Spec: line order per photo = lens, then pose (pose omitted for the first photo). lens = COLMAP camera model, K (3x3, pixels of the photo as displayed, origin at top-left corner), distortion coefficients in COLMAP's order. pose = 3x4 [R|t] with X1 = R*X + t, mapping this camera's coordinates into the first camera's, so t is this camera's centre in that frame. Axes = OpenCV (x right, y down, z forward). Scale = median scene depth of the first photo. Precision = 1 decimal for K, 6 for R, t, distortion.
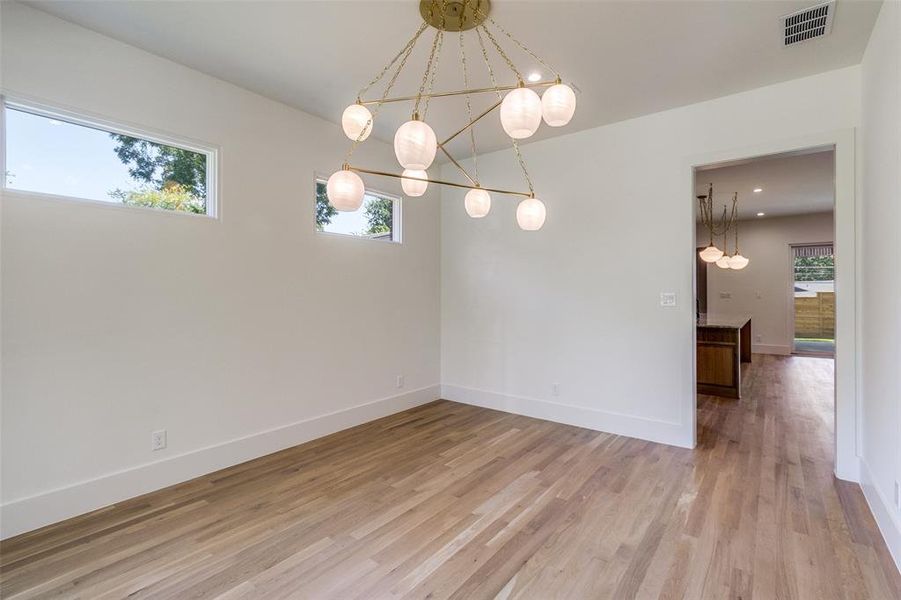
lens RADIAL K [[434.8, 0, 448.5], [0, 434.8, 288.0], [0, 0, 1]] dist [-0.002514, -0.000768]
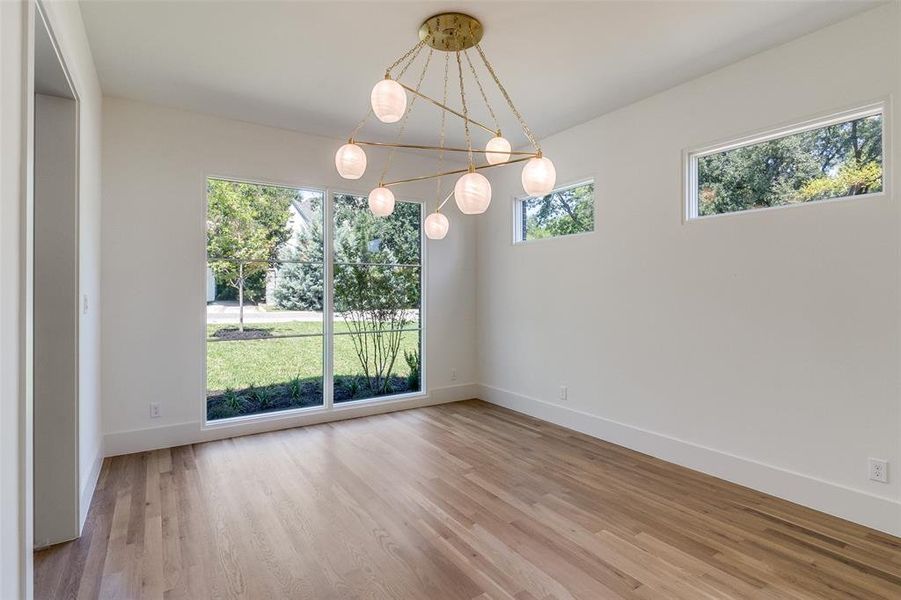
lens RADIAL K [[434.8, 0, 448.5], [0, 434.8, 288.0], [0, 0, 1]] dist [-0.002514, -0.000768]
pose [[-0.329973, -0.001829, -0.943989, 0.849493], [0.012714, 0.999899, -0.006382, -0.012453], [0.943905, -0.014107, -0.329916, 1.071896]]
